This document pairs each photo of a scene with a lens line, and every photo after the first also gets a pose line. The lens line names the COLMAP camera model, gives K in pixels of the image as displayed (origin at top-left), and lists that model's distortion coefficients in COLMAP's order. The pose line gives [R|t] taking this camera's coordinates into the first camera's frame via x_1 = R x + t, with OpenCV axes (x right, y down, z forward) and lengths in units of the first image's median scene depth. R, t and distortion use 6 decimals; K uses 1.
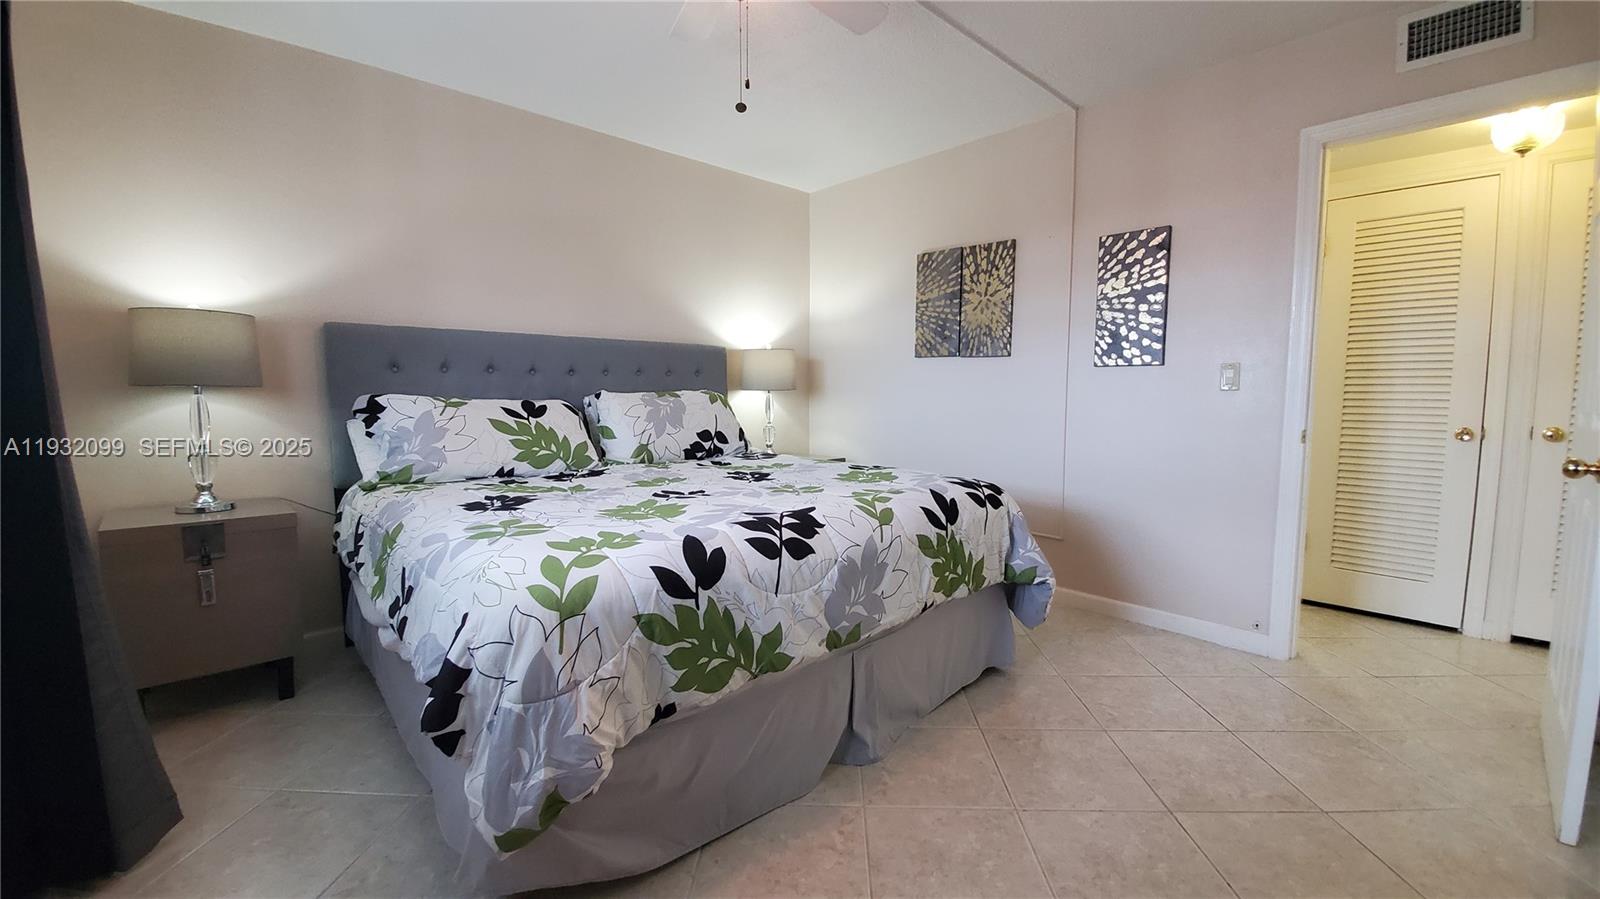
lens RADIAL K [[658.1, 0, 800.0], [0, 658.1, 449.5], [0, 0, 1]] dist [-0.000128, -0.000104]
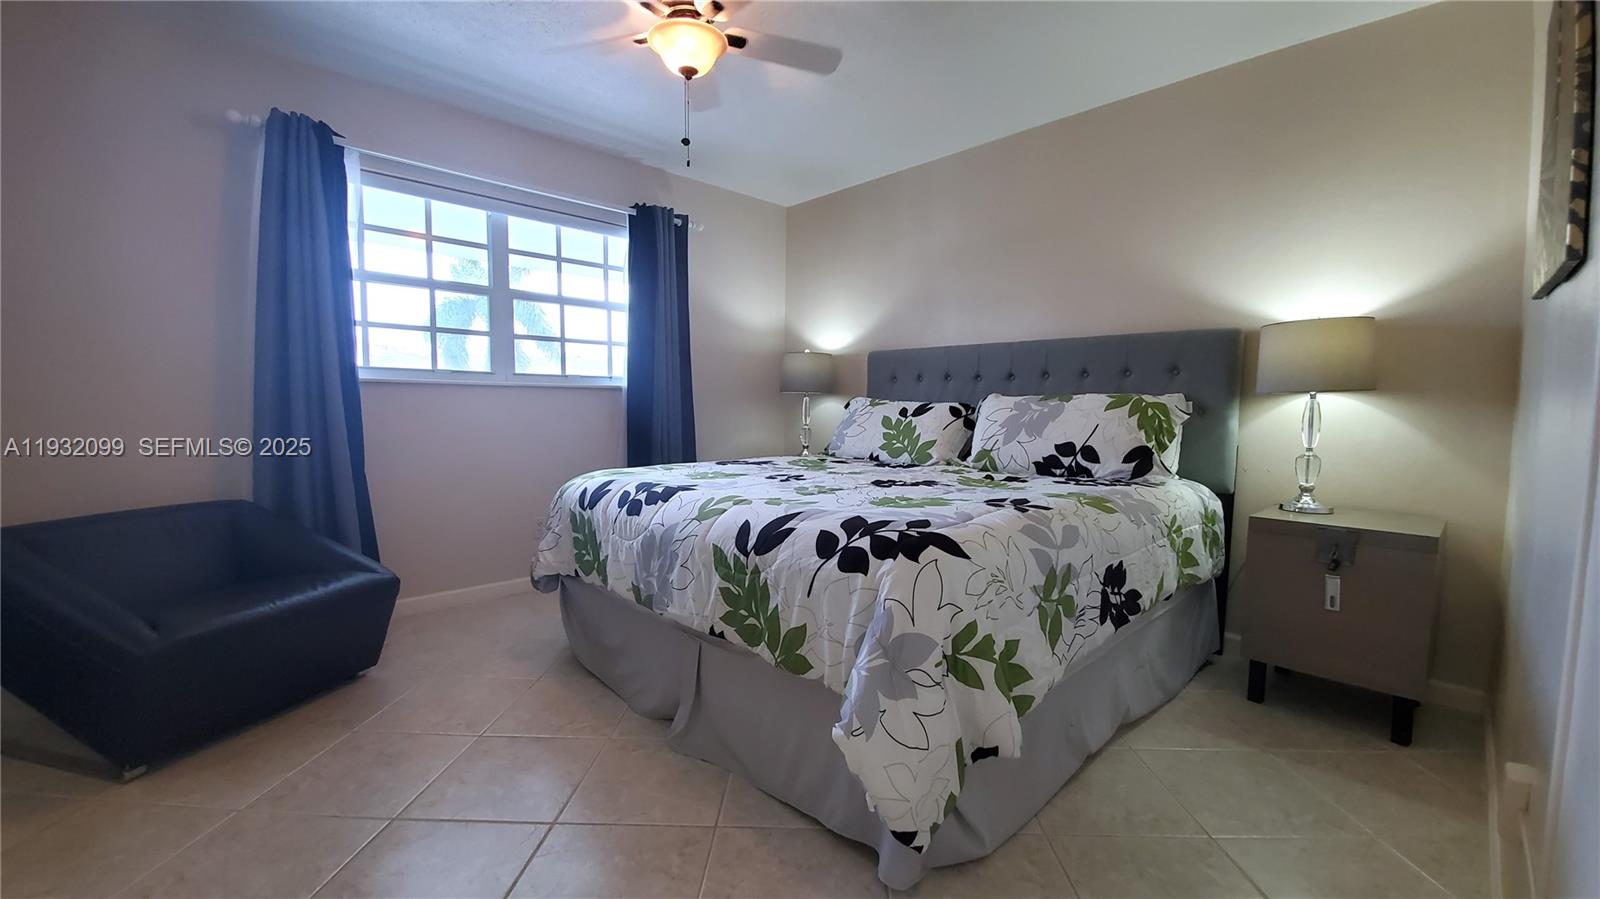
lens RADIAL K [[624.0, 0, 800.0], [0, 624.0, 449.5], [0, 0, 1]] dist [0.000143, 0.000031]
pose [[0.002015, 0.070986, -0.997475, 0.701621], [-0.103008, 0.992186, 0.070402, -0.046576], [0.994679, 0.102606, 0.009312, 0.767031]]
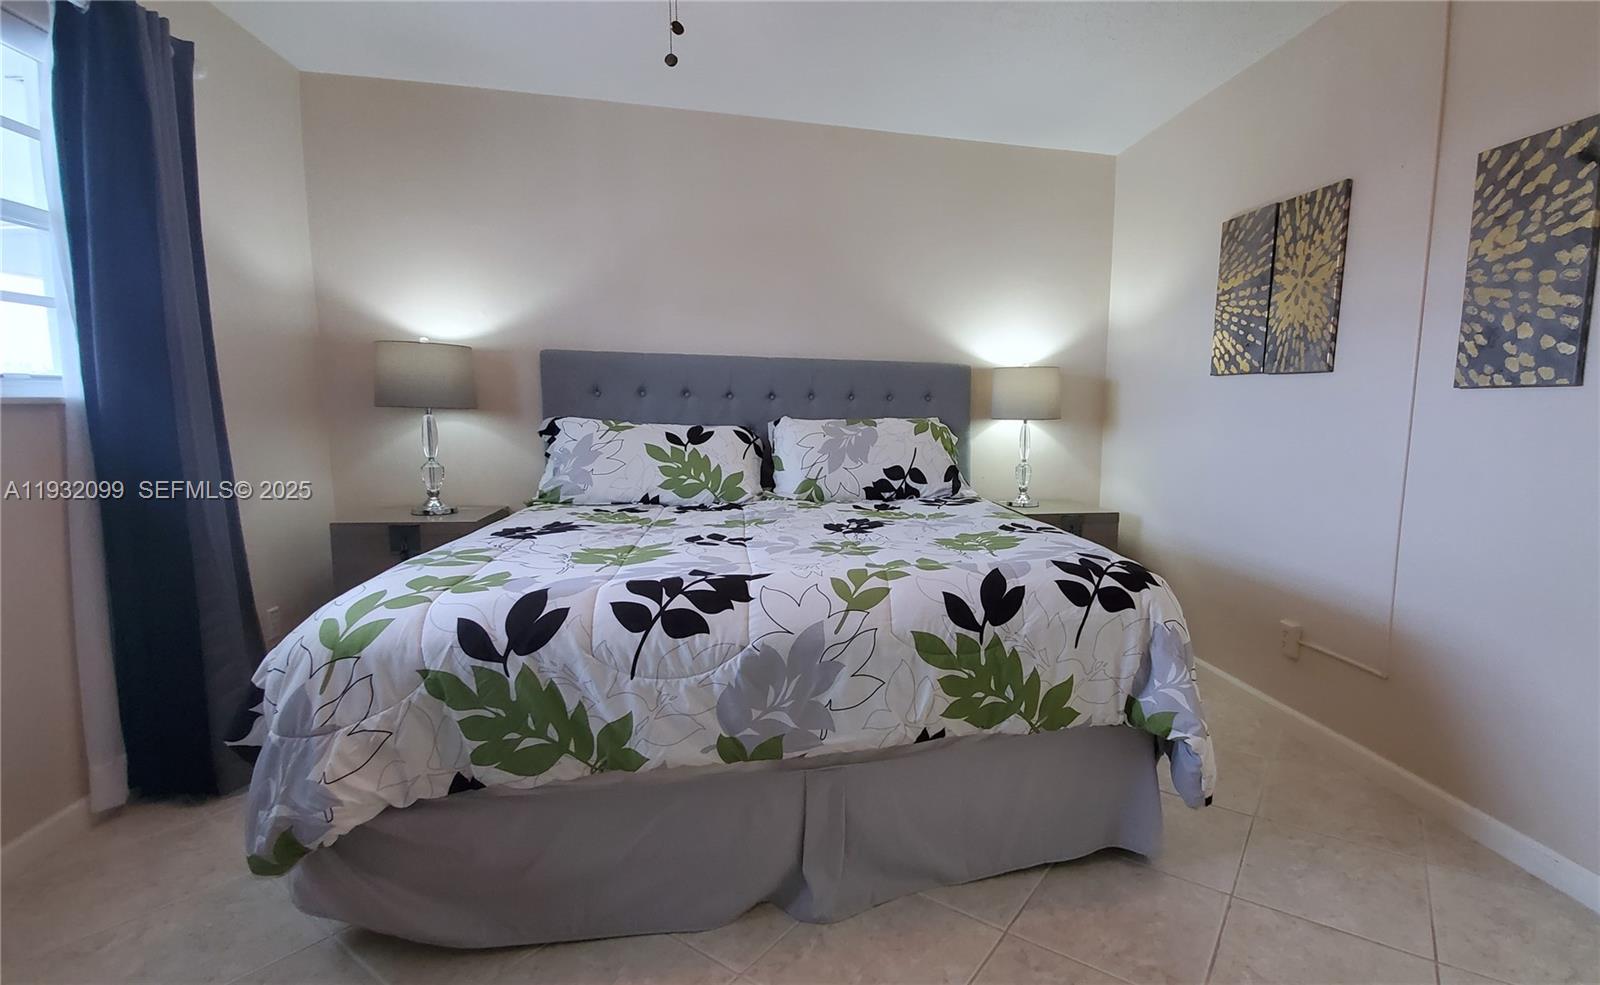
lens RADIAL K [[732.2, 0, 899.7], [0, 732.2, 510.0], [0, 0, 1]] dist [0.010376, -0.016807]
pose [[0.860030, 0.080048, -0.503926, 0.383880], [-0.060584, 0.996651, 0.054920, -0.028798], [0.506634, -0.016703, 0.861999, 0.226019]]
